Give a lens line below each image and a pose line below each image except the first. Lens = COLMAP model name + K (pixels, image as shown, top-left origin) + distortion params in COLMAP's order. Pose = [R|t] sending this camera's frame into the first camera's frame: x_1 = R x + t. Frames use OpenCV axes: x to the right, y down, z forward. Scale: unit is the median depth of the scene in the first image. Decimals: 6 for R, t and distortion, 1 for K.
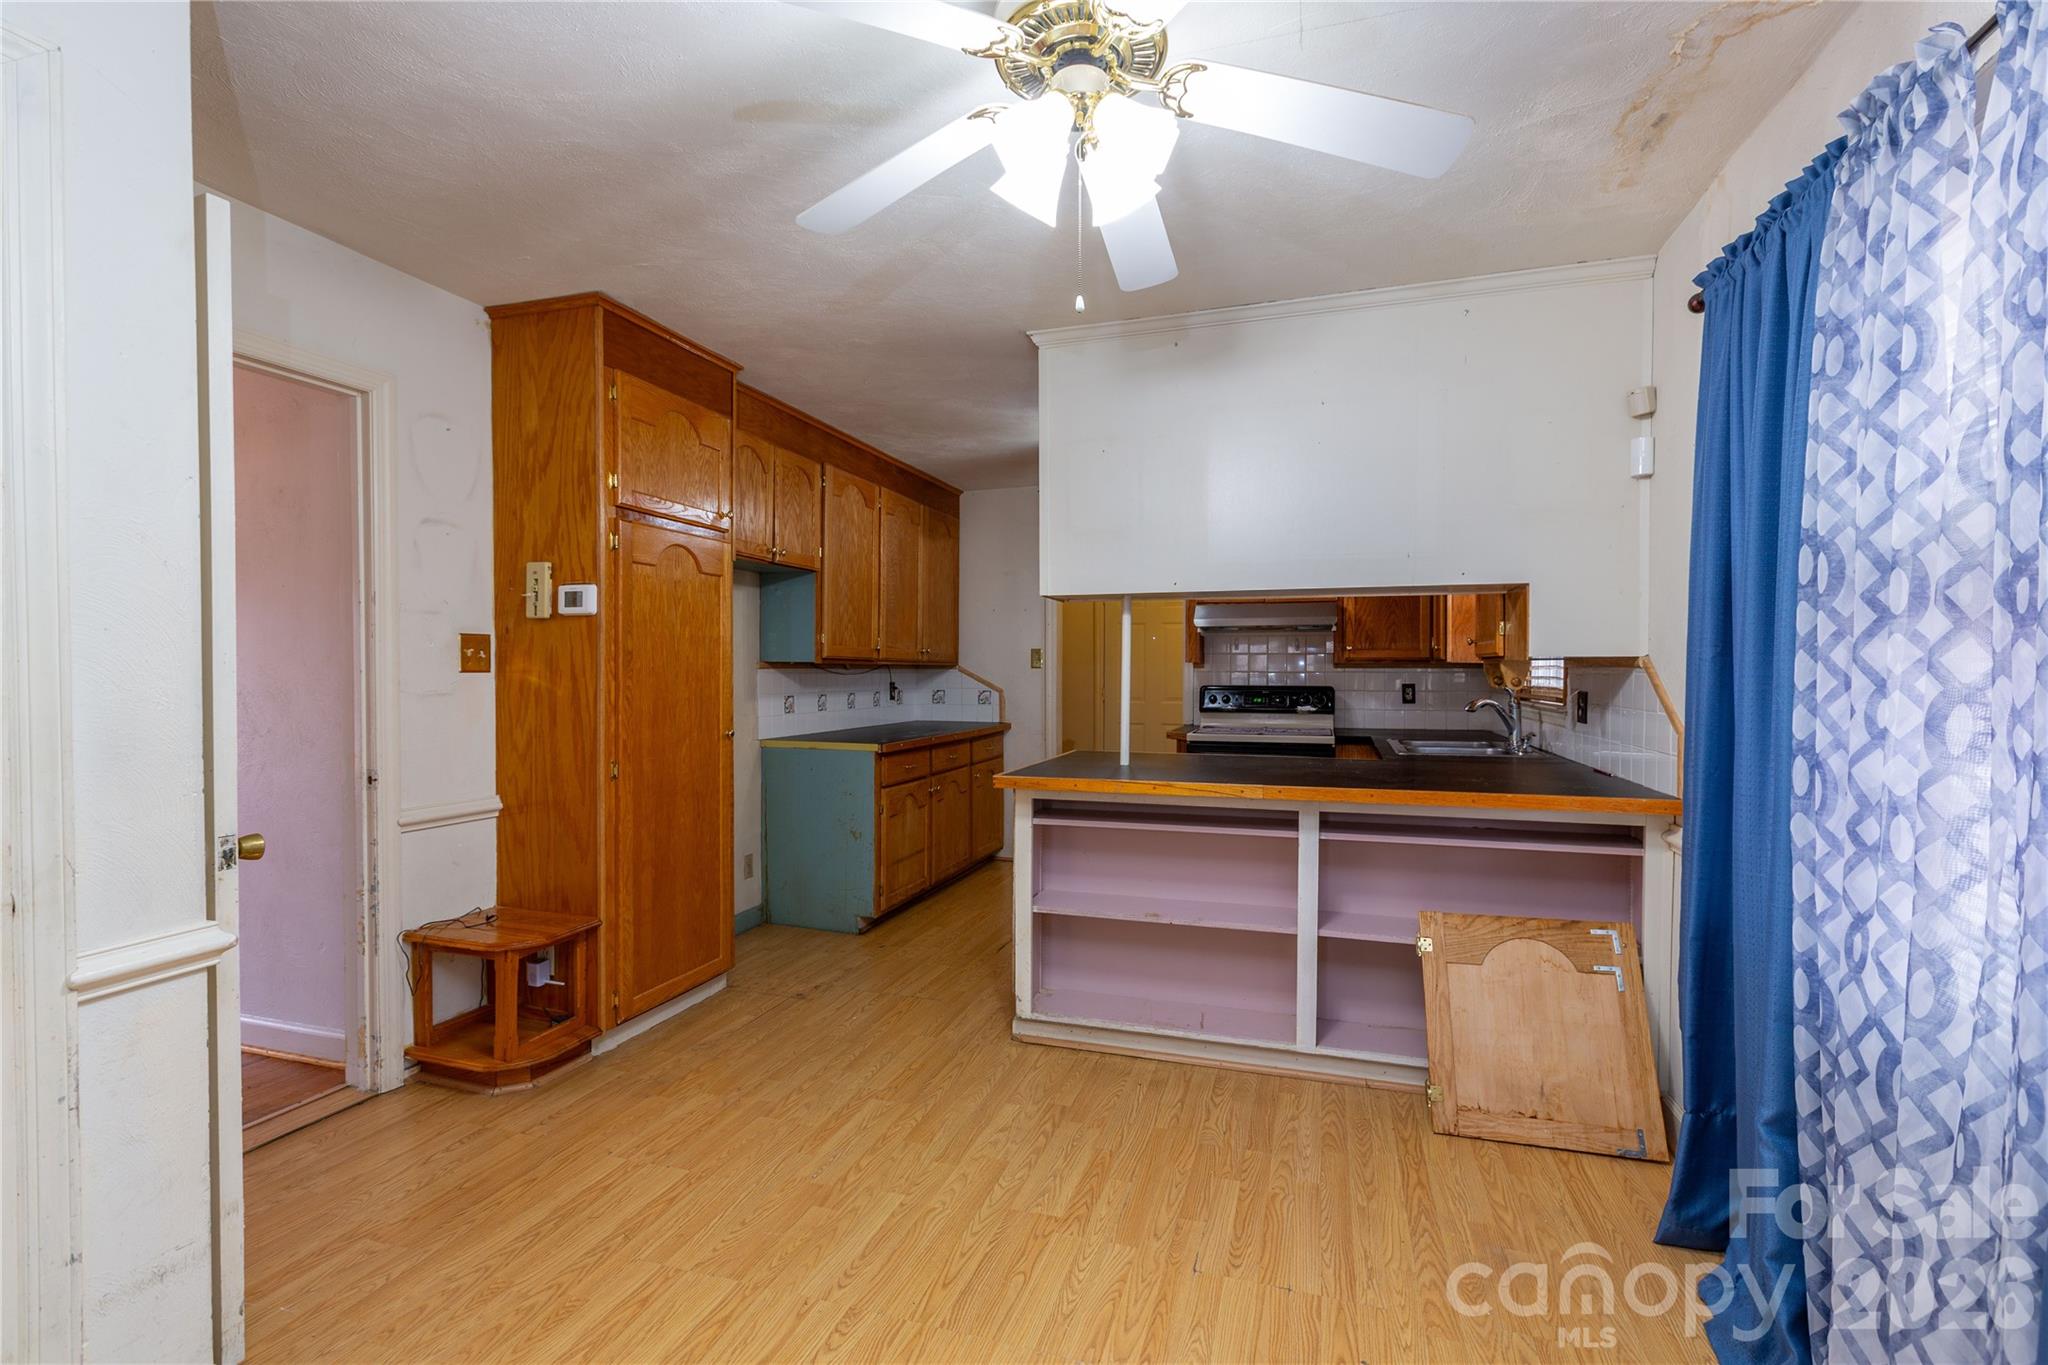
lens RADIAL K [[939.3, 0, 1026.5], [0, 939.3, 697.6], [0, 0, 1]] dist [-0.002015, 0.000002]
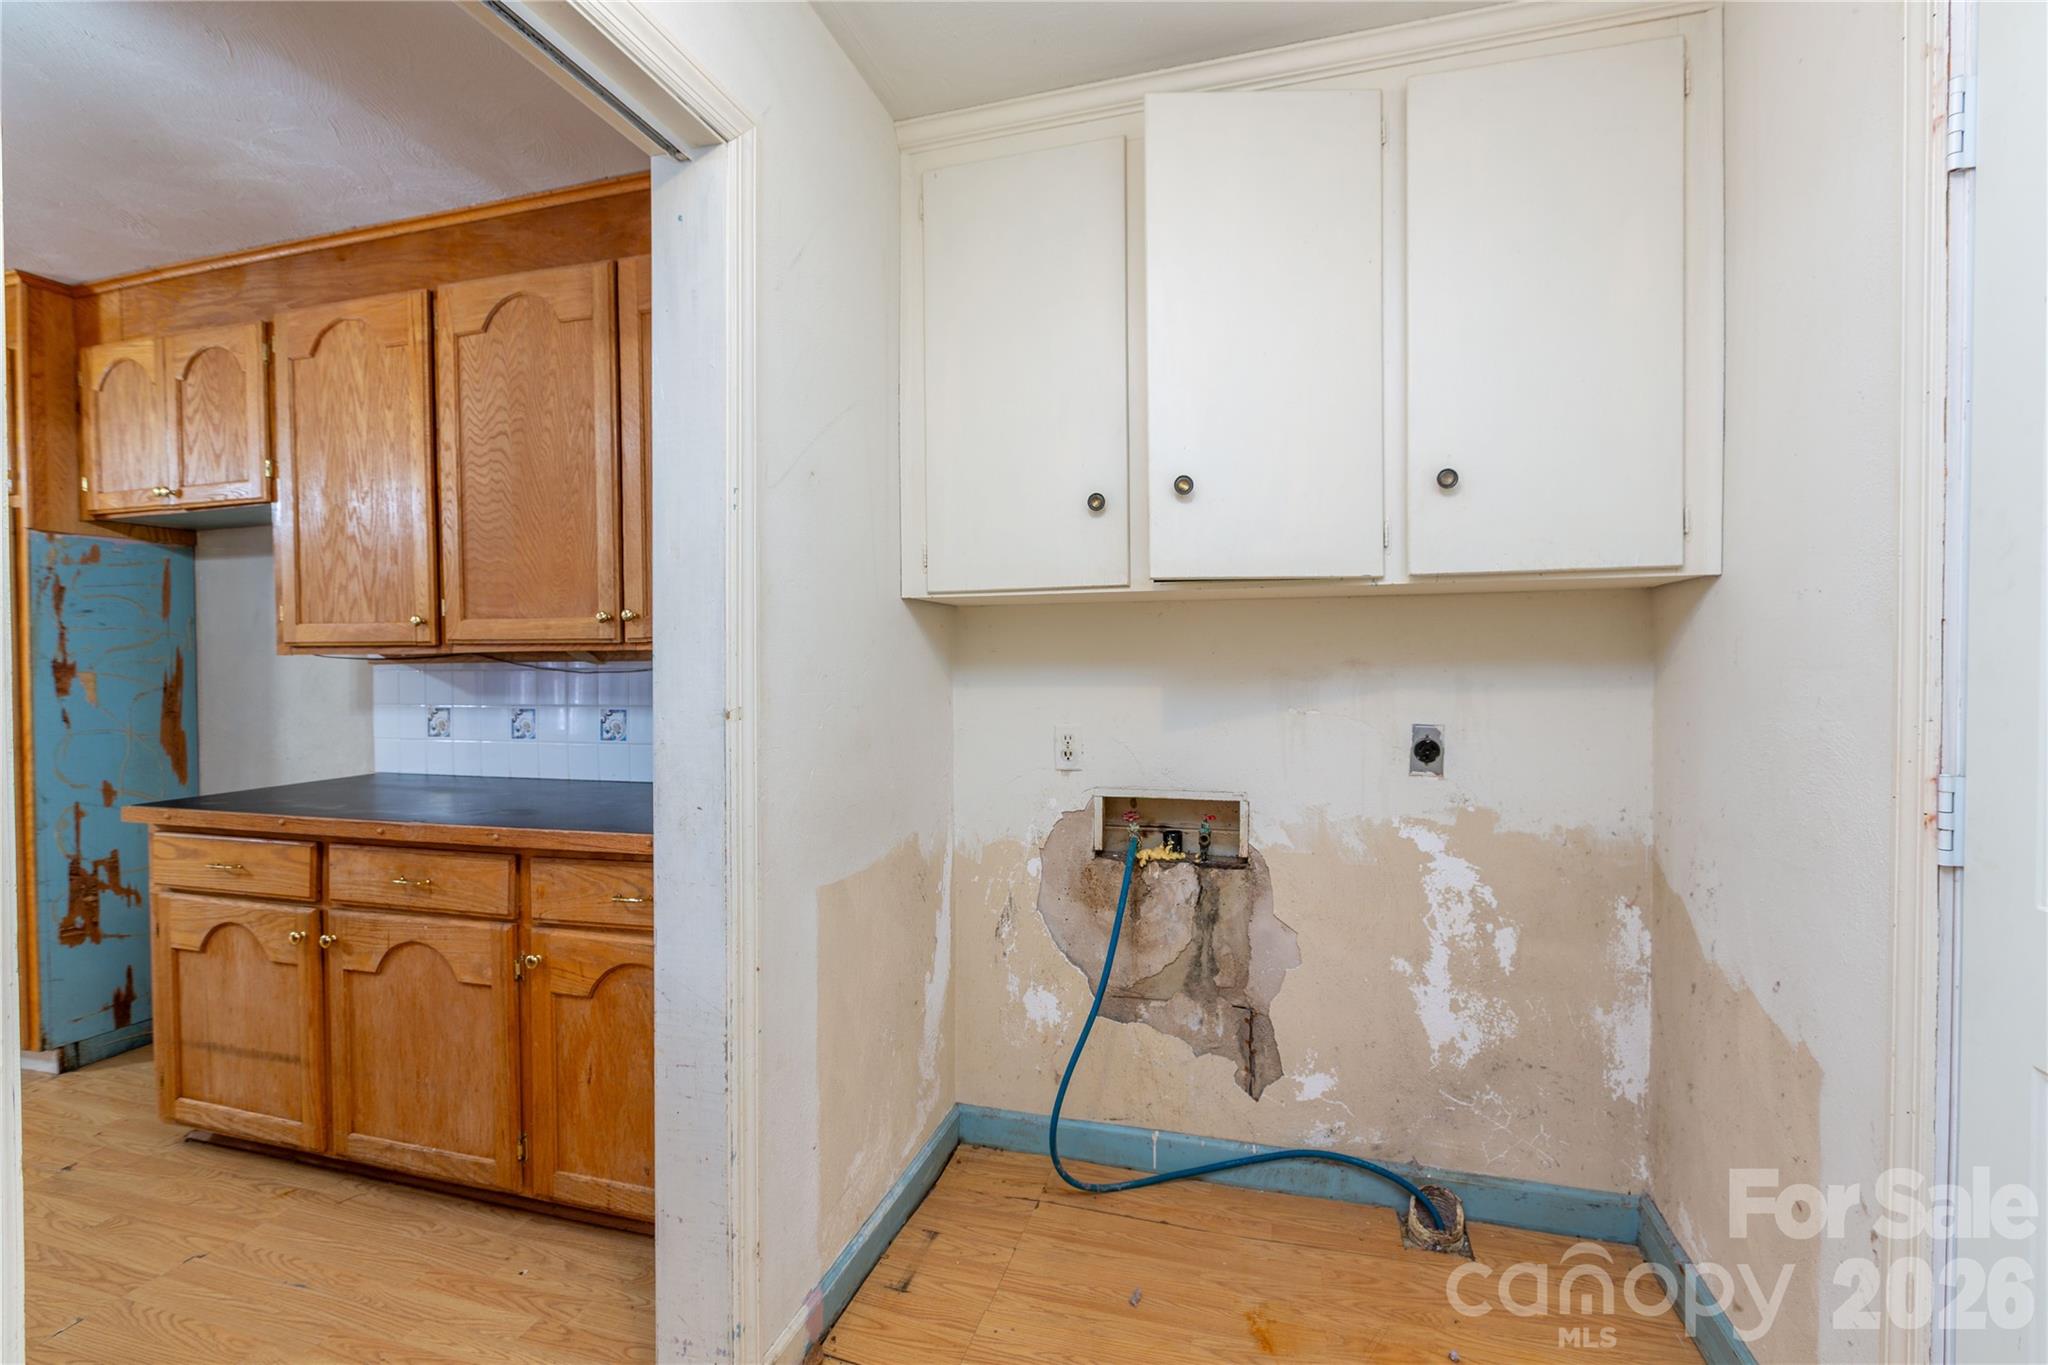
lens RADIAL K [[939.3, 0, 1027.2], [0, 939.3, 680.3], [0, 0, 1]] dist [-0.002015, 0.000002]
pose [[0.025588, 0.016403, -0.999538, 0.442205], [-0.016859, 0.999730, 0.015975, -0.044456], [0.999530, 0.016442, 0.025857, 1.674581]]
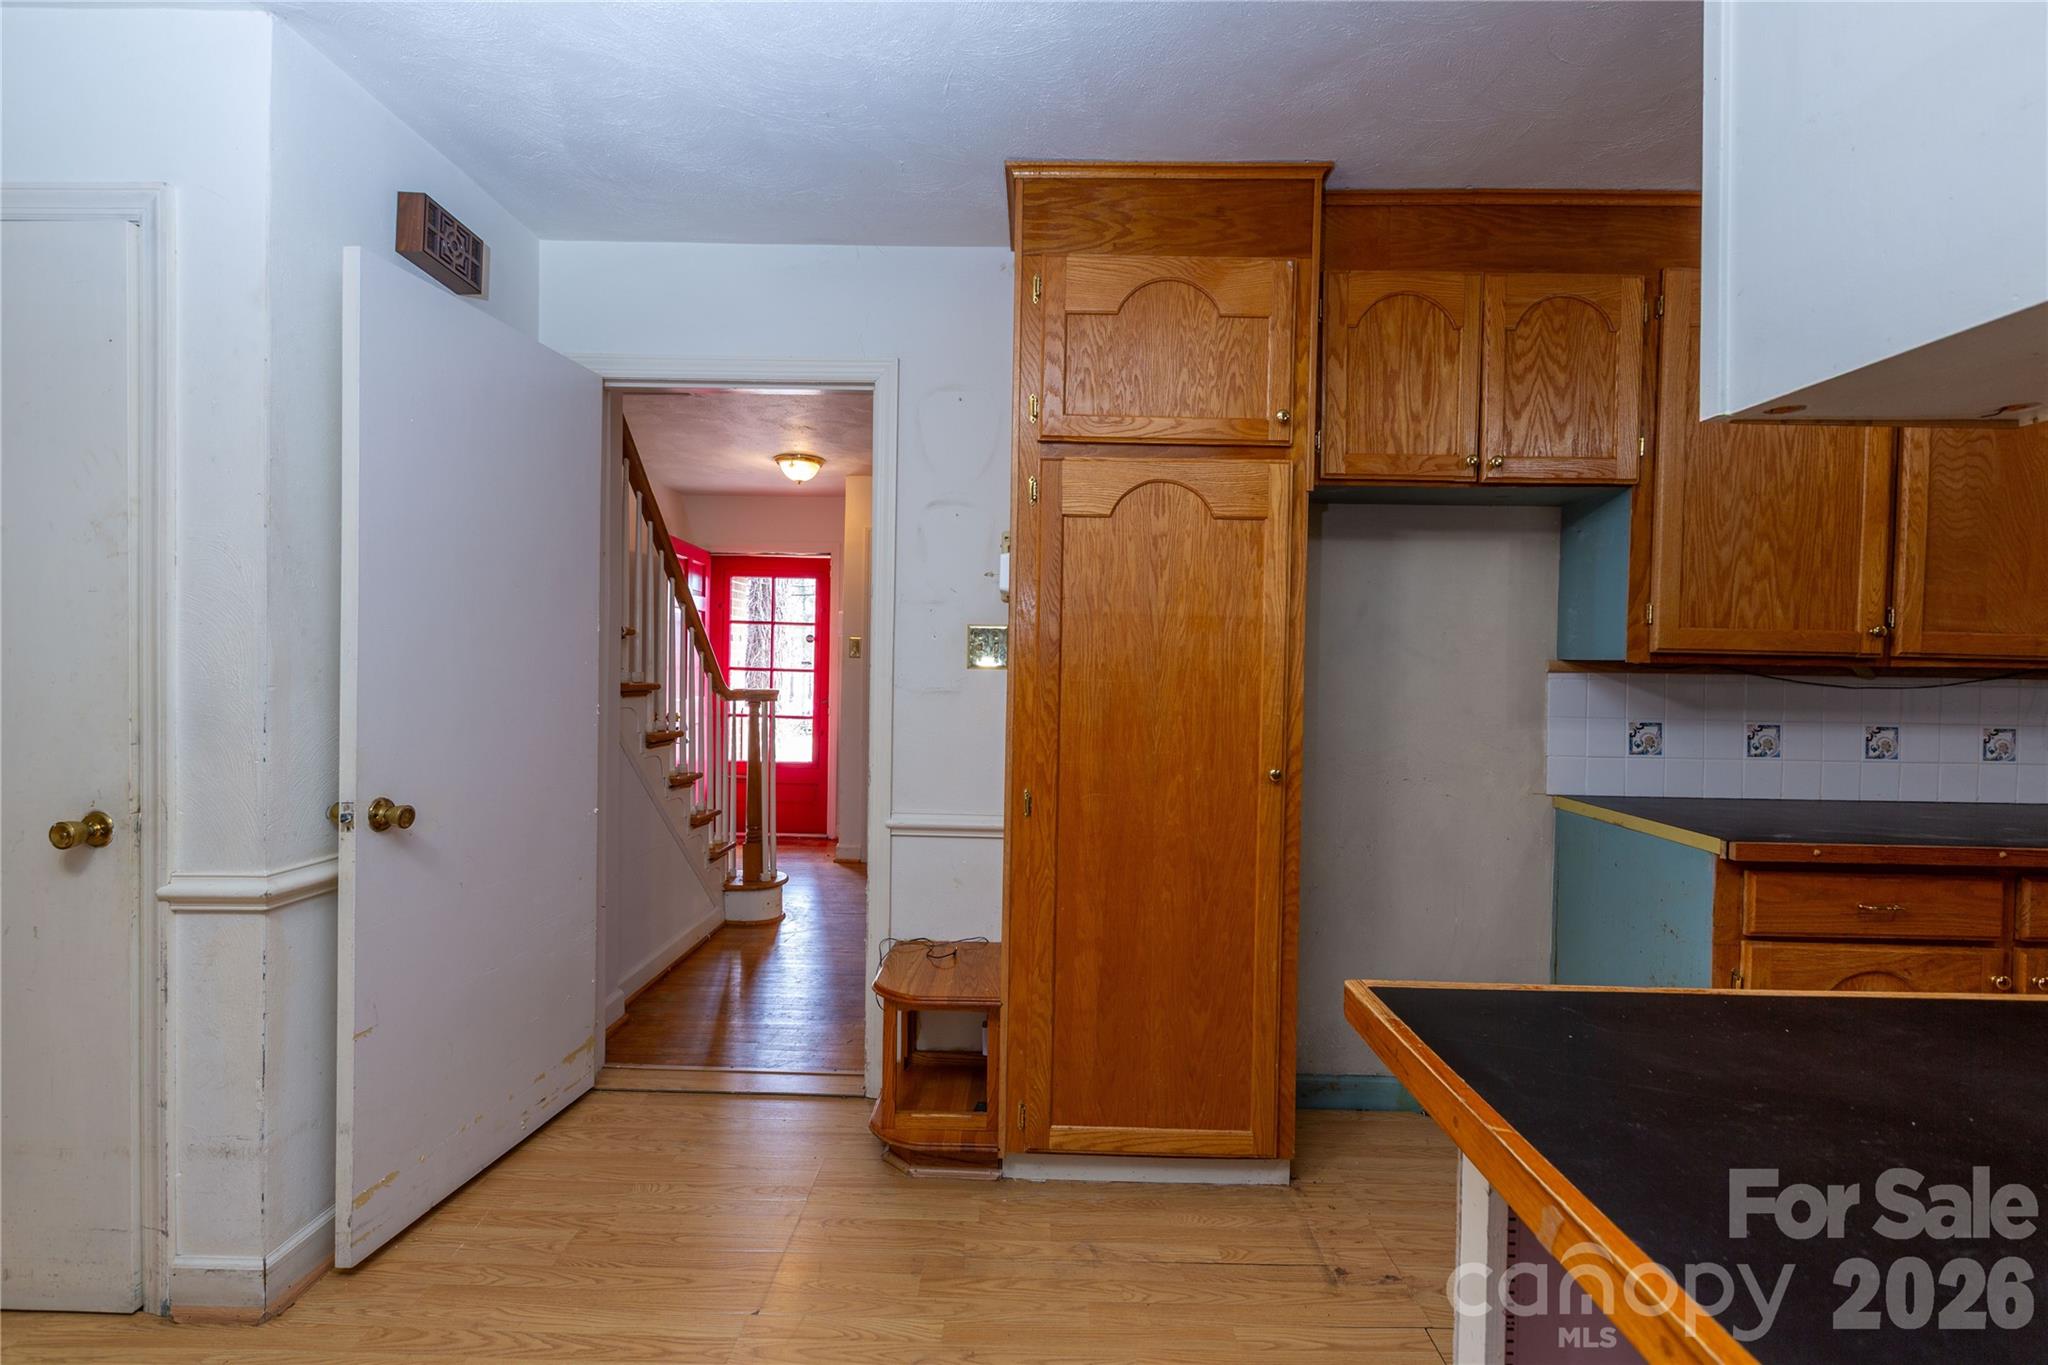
lens RADIAL K [[939.3, 0, 989.3], [0, 939.3, 678.1], [0, 0, 1]] dist [-0.002015, 0.000002]
pose [[0.289705, 0.019537, -0.956917, 0.194791], [-0.042209, 0.999080, 0.007619, -0.019589], [0.956185, 0.038183, 0.290263, 0.584805]]
